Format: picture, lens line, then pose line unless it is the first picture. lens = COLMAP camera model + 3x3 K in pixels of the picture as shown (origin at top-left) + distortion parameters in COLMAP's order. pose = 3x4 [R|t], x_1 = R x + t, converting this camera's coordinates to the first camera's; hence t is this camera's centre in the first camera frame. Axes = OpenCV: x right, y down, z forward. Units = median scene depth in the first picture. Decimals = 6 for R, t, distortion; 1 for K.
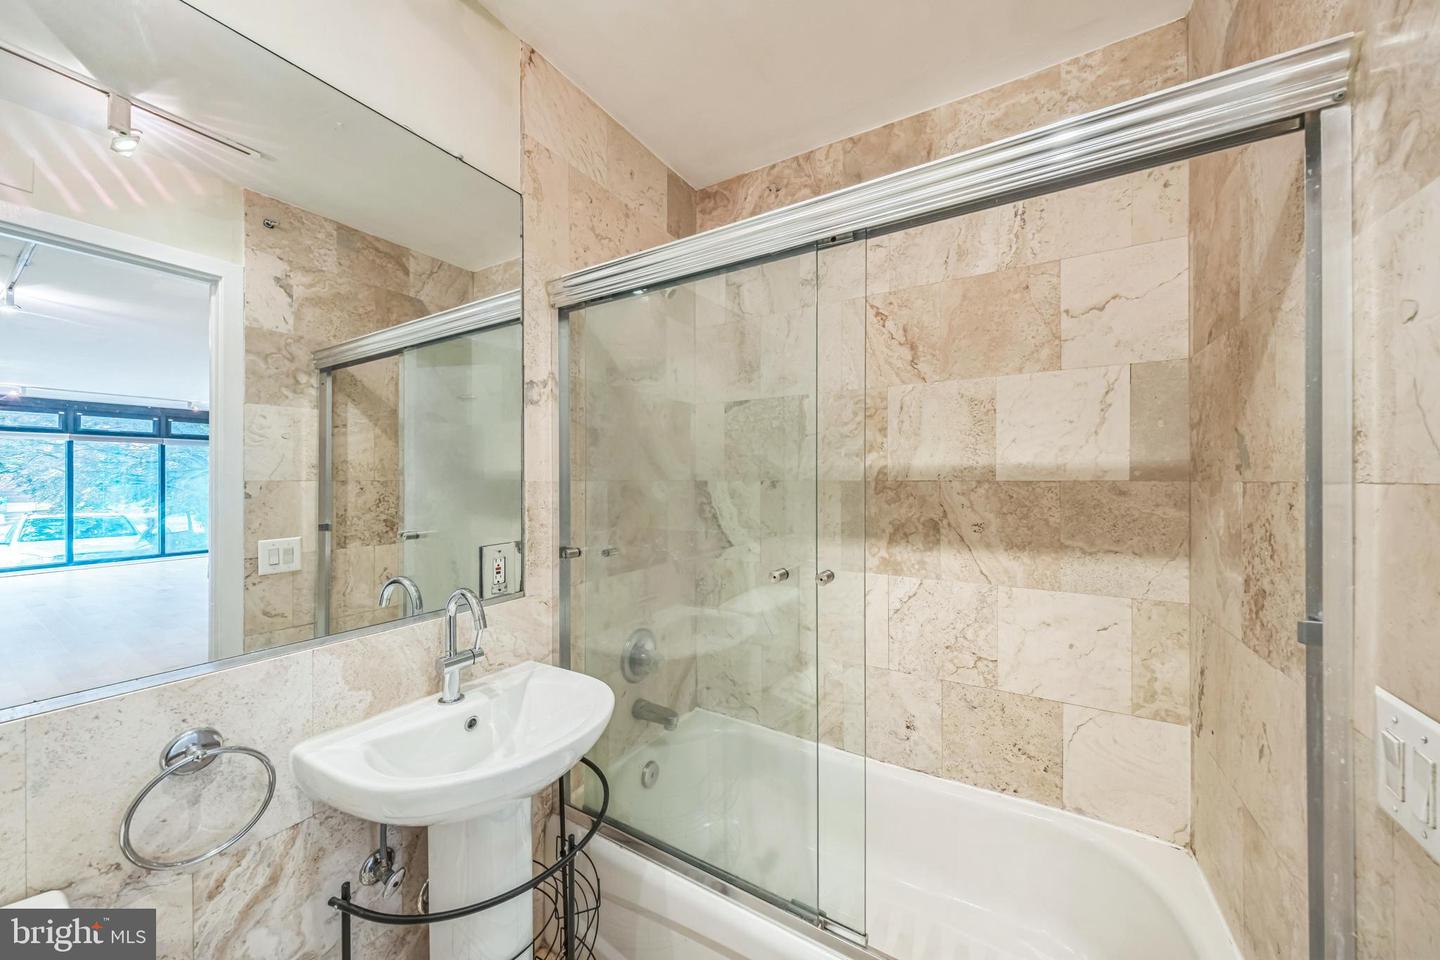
lens RADIAL K [[500.8, 0, 720.0], [0, 500.8, 480.0], [0, 0, 1]] dist [0.000816, 0.000079]
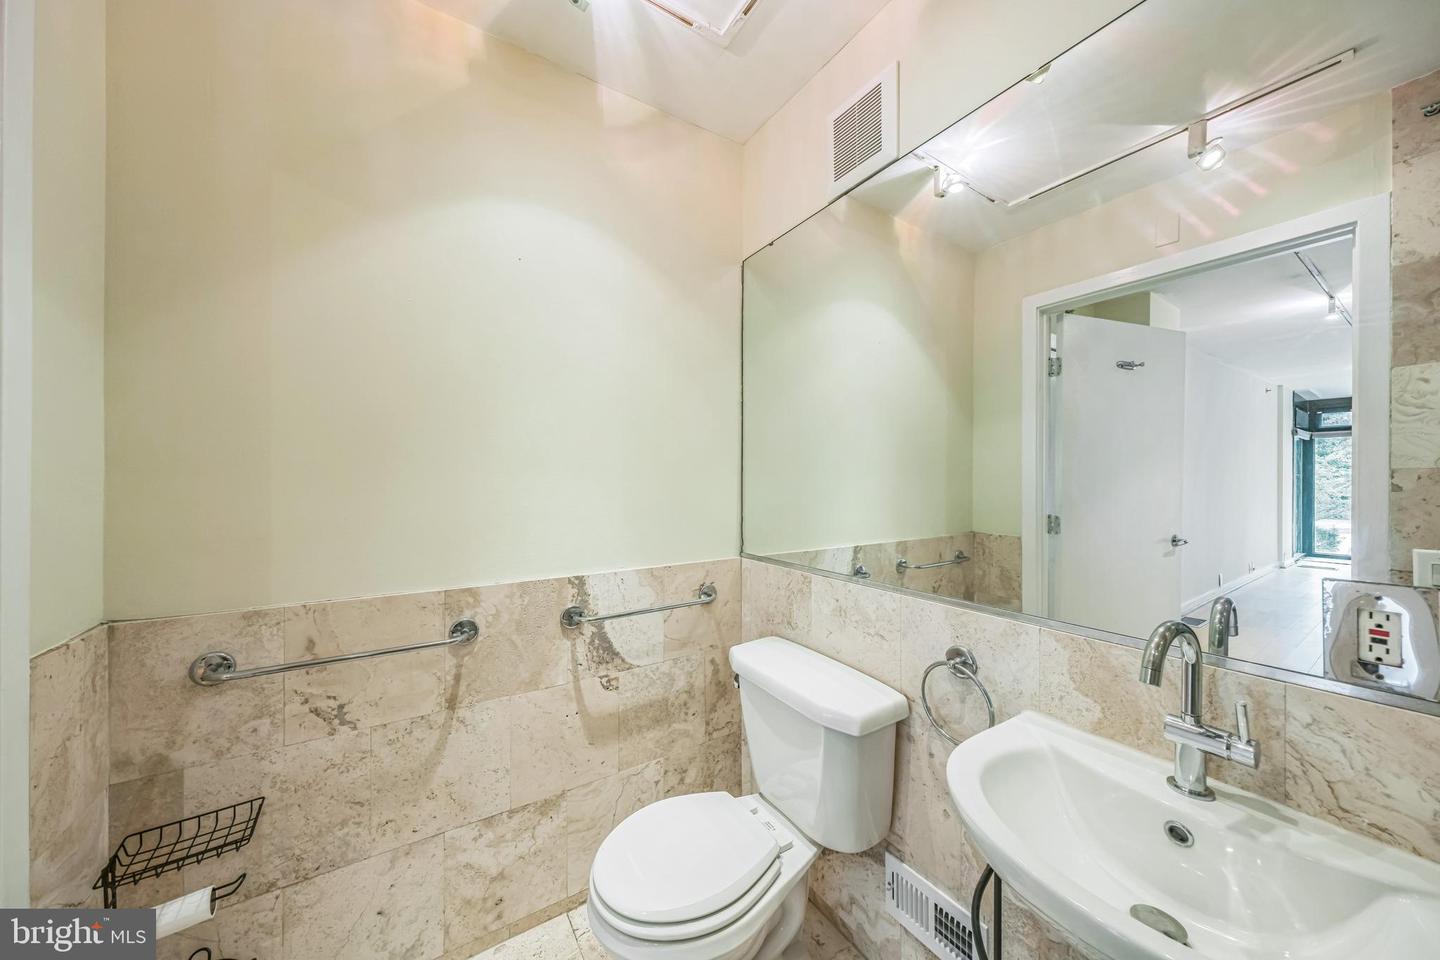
lens RADIAL K [[486.0, 0, 720.0], [0, 486.0, 480.0], [0, 0, 1]] dist [-0.000982, -0.000061]
pose [[-0.438272, 0.004878, -0.898829, 0.208331], [0.004015, 0.999986, 0.003469, 0.014761], [0.898833, -0.002089, -0.438285, 0.472462]]
